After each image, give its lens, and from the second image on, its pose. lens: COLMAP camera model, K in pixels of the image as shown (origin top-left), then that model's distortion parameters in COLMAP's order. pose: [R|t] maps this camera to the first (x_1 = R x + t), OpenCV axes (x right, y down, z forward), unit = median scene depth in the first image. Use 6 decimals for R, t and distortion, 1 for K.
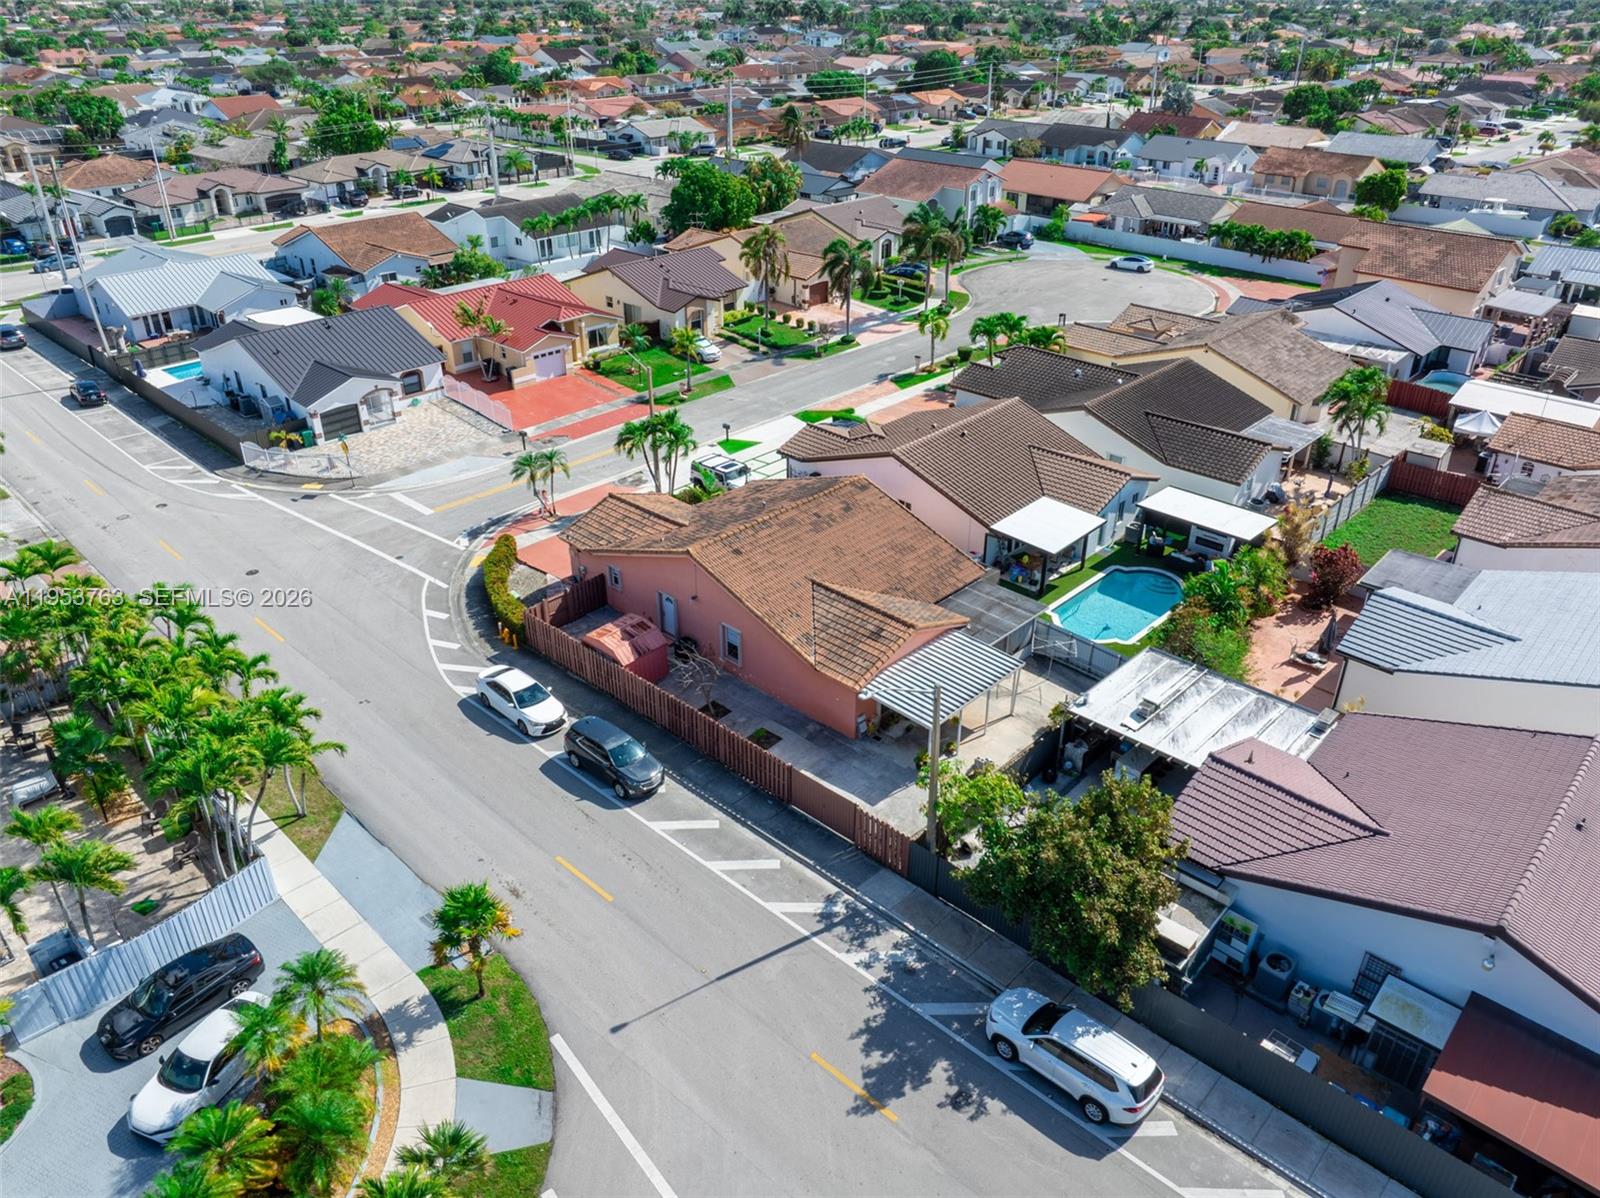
lens RADIAL K [[1127.9, 0, 805.1], [0, 1127.9, 594.7], [0, 0, 1]] dist [-0.058000, 0.026778]
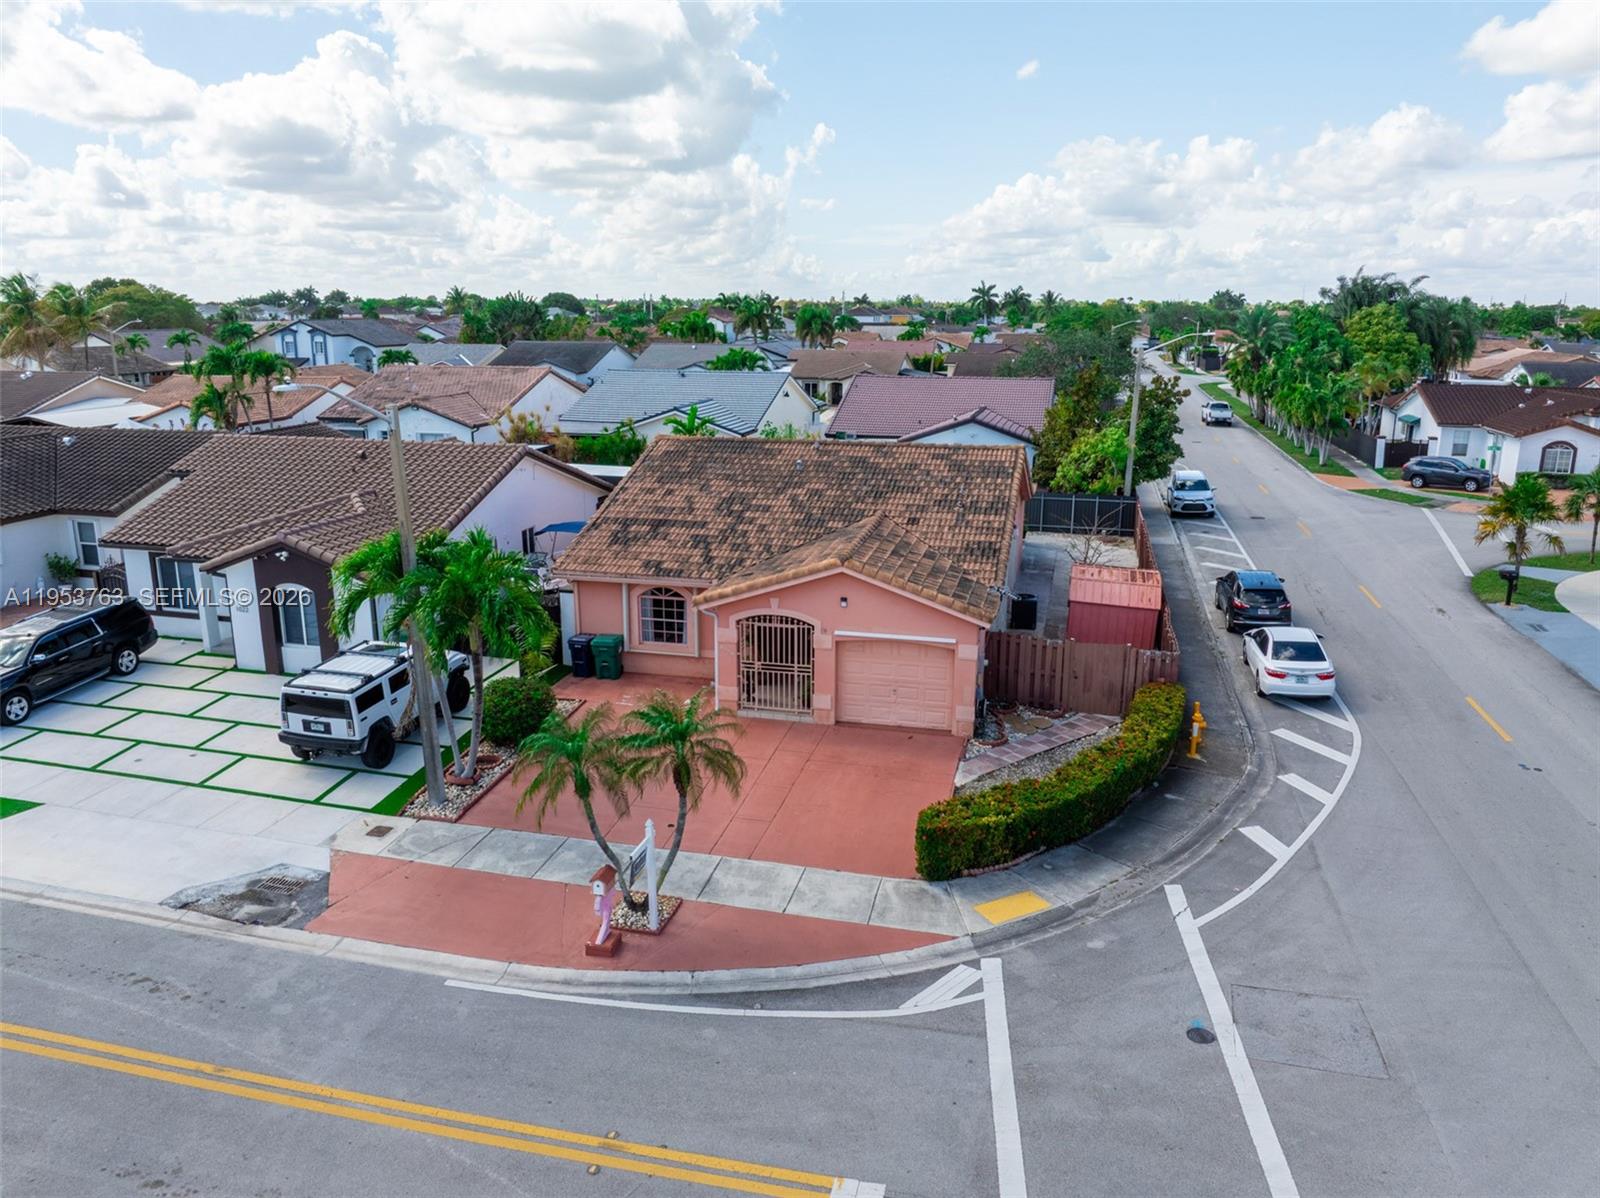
lens RADIAL K [[1132.6, 0, 805.2], [0, 1132.6, 594.8], [0, 0, 1]] dist [-0.068195, 0.040480]
pose [[-0.493593, -0.221402, 0.841039, -0.434105], [0.419516, 0.786492, 0.453250, -0.229024], [-0.761822, 0.576551, -0.295325, 0.921697]]
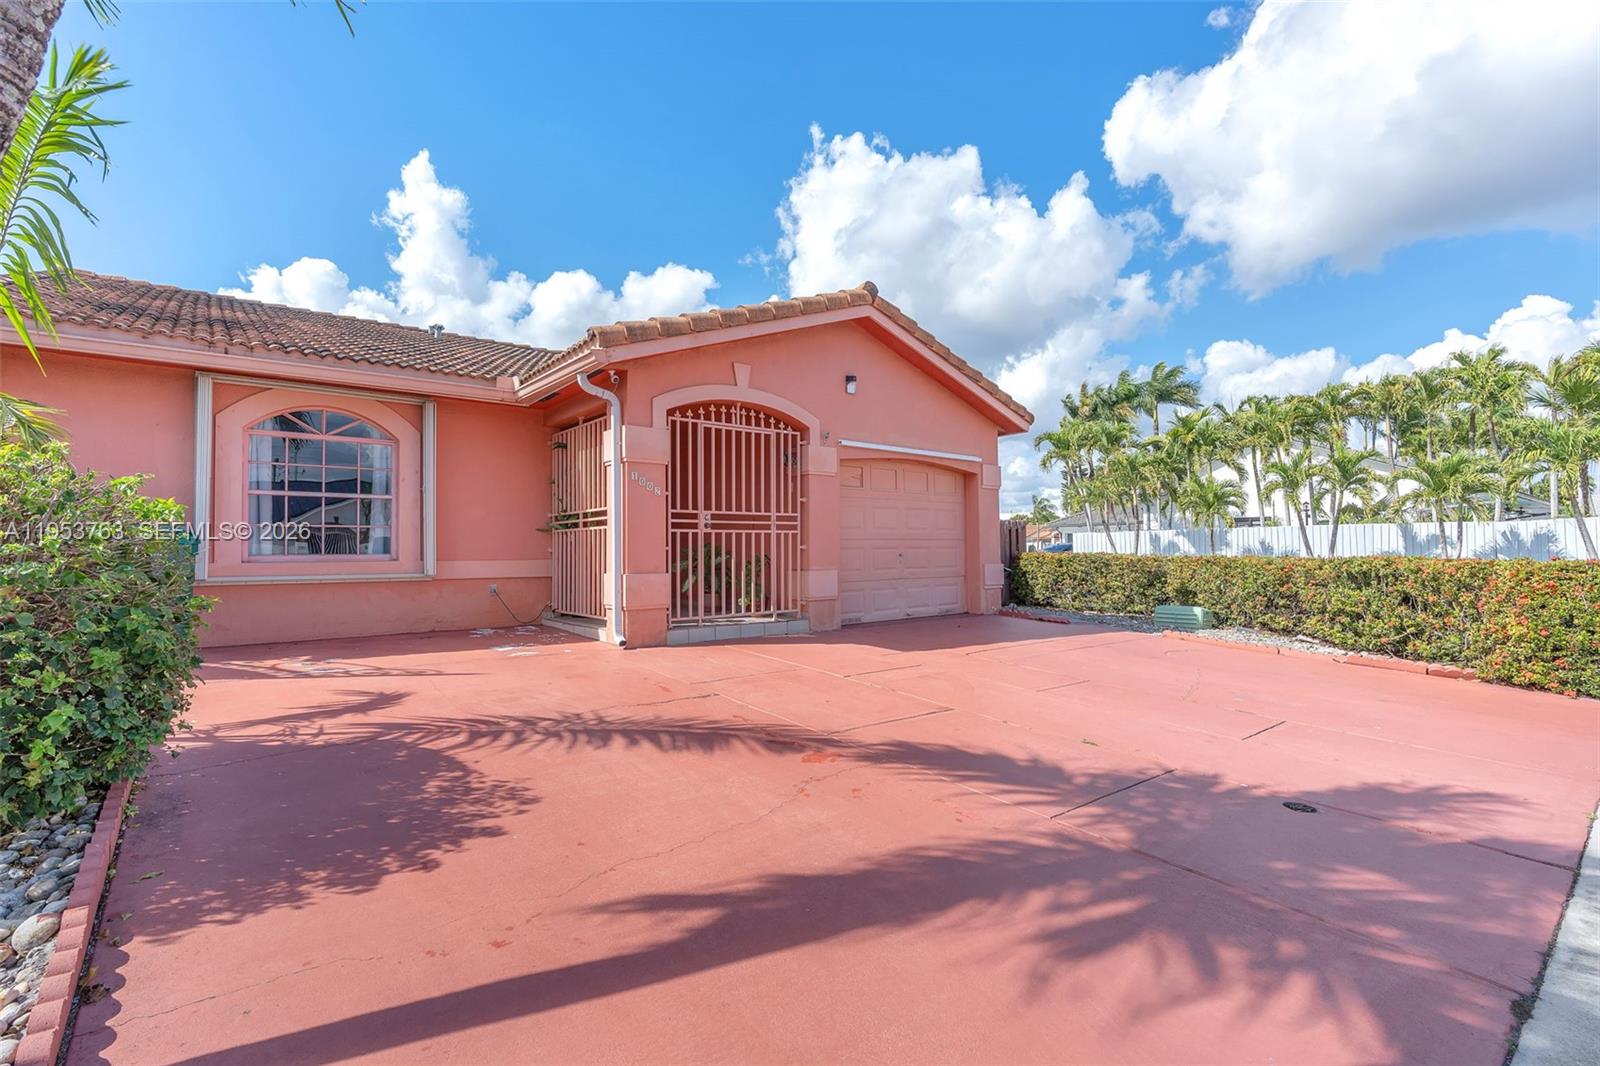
lens RADIAL K [[738.3, 0, 790.2], [0, 738.3, 539.6], [0, 0, 1]] dist [-0.011447, 0.000185]
pose [[-0.990265, 0.010094, 0.138828, -0.141760], [0.074245, 0.881948, 0.465462, -0.093769], [-0.117740, 0.471238, -0.874112, 0.932774]]
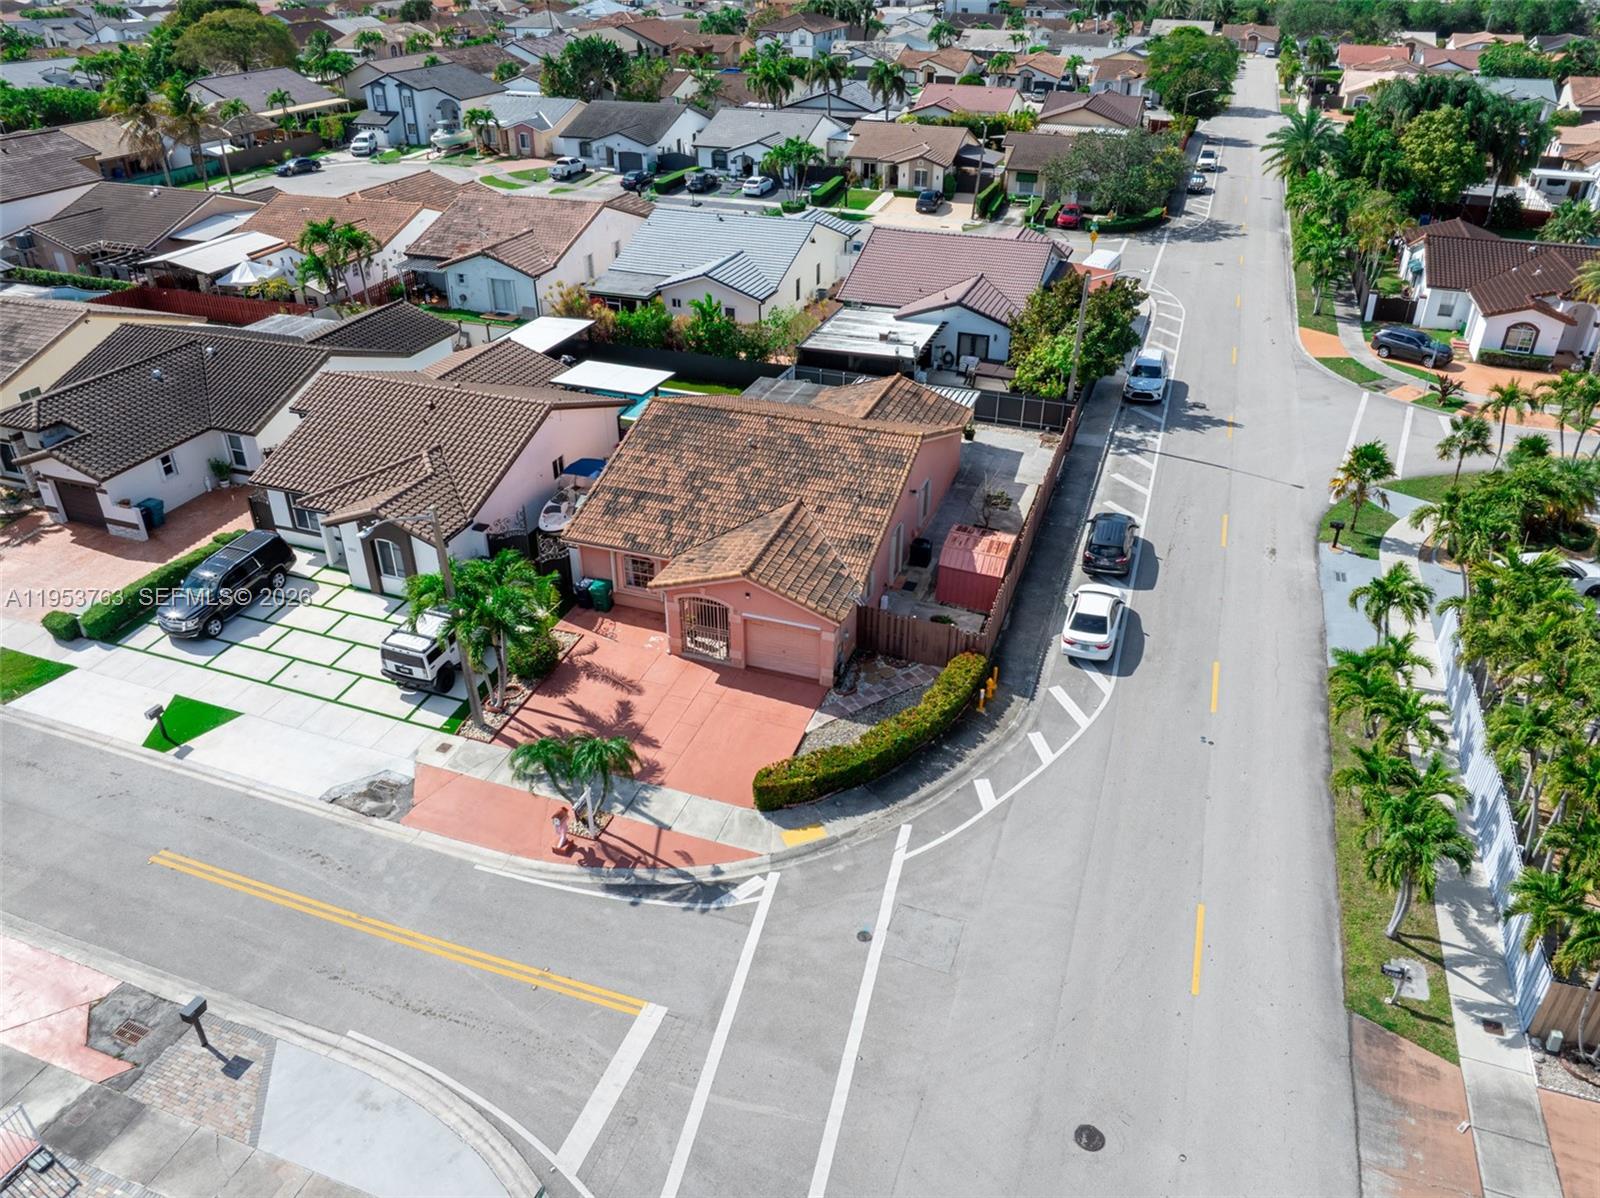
lens RADIAL K [[1127.9, 0, 805.1], [0, 1127.9, 594.7], [0, 0, 1]] dist [-0.058000, 0.026778]
pose [[-0.402045, -0.473024, 0.783969, -0.561160], [0.441898, 0.649658, 0.618604, -0.373362], [-0.801927, 0.595141, -0.052163, 0.811694]]
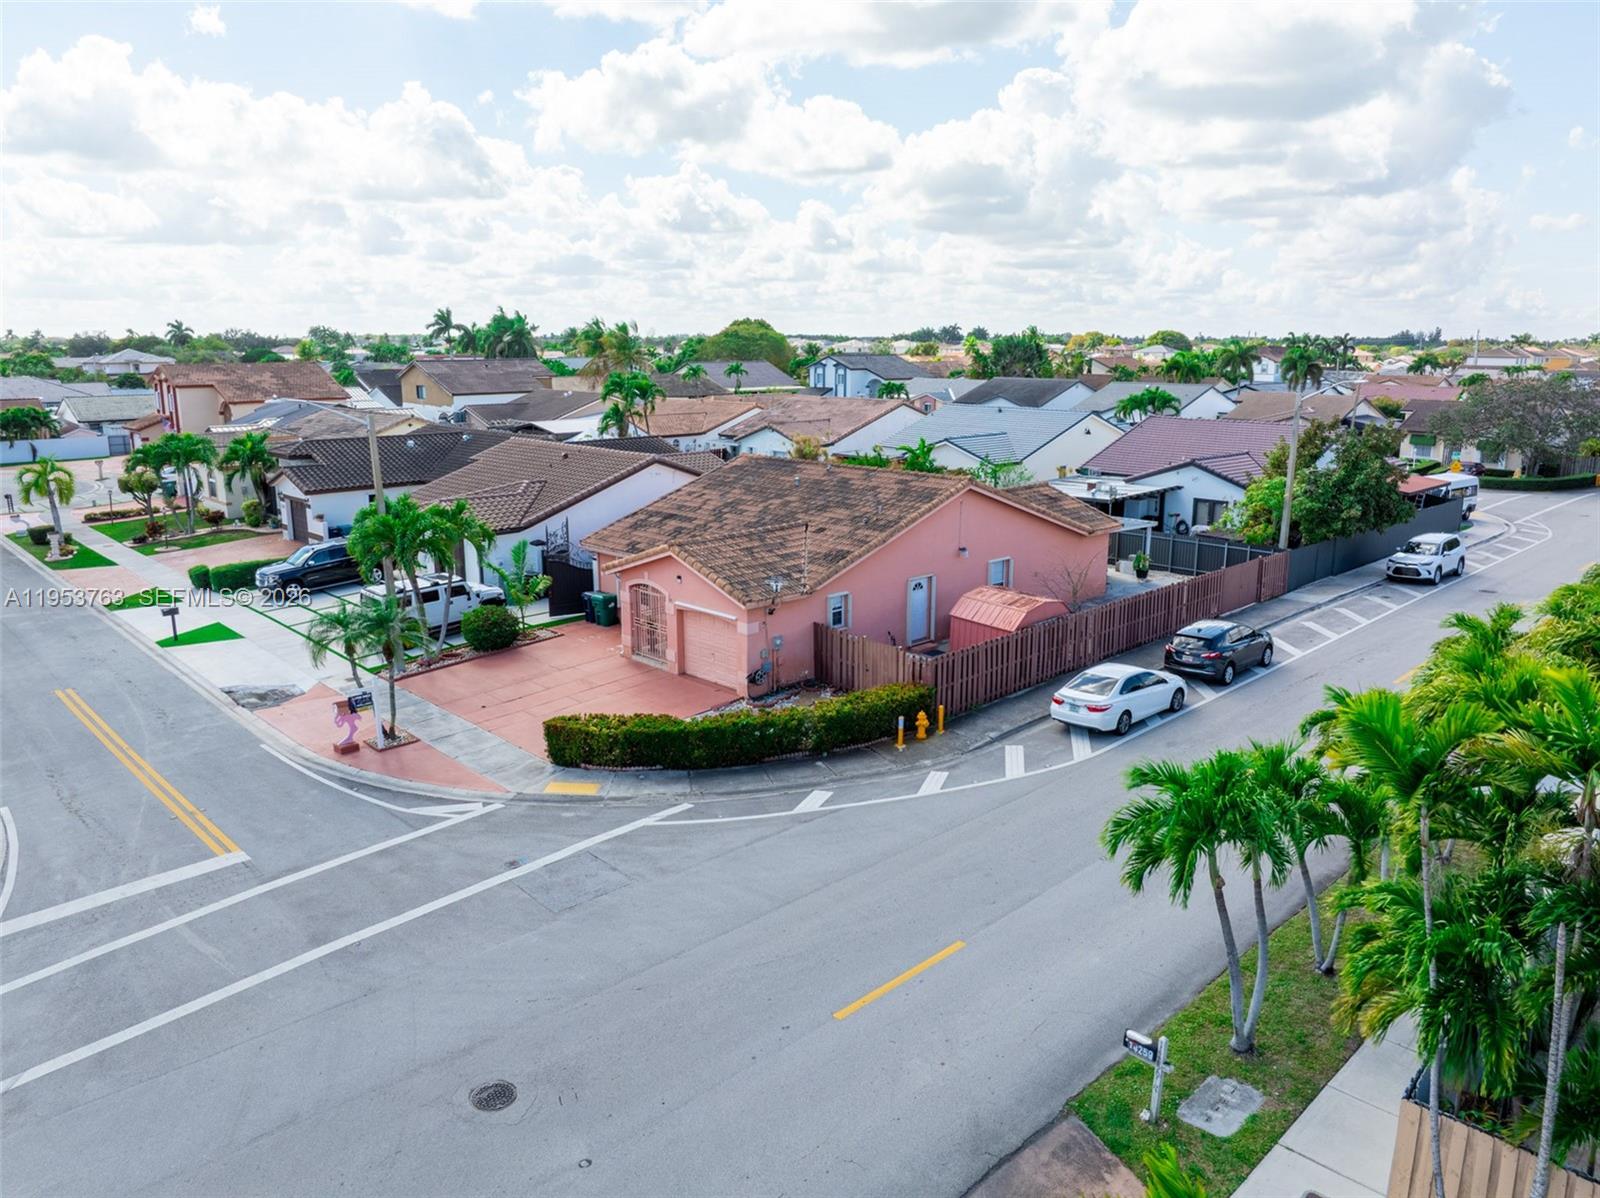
lens RADIAL K [[1113.8, 0, 798.4], [0, 1113.8, 645.2], [0, 0, 1]] dist [-0.035151, 0.001083]
pose [[0.050049, -0.267919, 0.962141, -0.588446], [0.486606, 0.847815, 0.210772, -0.107398], [-0.872187, 0.457634, 0.172803, 0.694325]]
